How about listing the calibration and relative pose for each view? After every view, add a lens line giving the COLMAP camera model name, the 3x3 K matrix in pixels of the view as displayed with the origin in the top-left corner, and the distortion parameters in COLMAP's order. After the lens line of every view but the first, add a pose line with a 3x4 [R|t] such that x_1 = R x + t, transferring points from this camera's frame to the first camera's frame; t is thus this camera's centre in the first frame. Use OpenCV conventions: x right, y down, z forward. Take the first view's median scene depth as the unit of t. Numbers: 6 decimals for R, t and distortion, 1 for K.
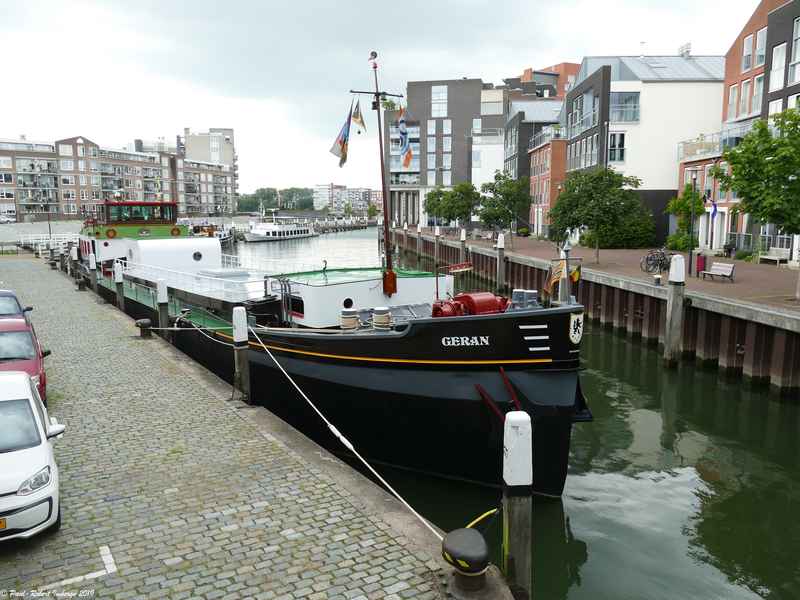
lens RADIAL K [[635.5, 0, 400.0], [0, 635.5, 300.0], [0, 0, 1]] dist [-0.012438, -0.006253]
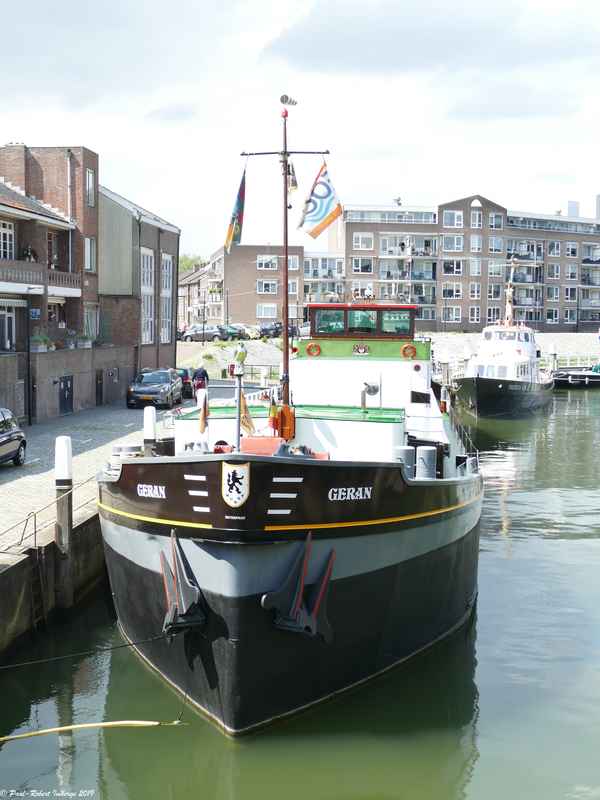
lens RADIAL K [[1232.7, 0, 300.0], [0, 1232.7, 400.0], [0, 0, 1]] dist [-0.045103, -0.099522]
pose [[0.773984, 0.053266, -0.630961, 0.134562], [-0.100606, 0.994142, -0.039485, -0.000279], [0.625162, 0.094040, 0.774809, -0.002764]]
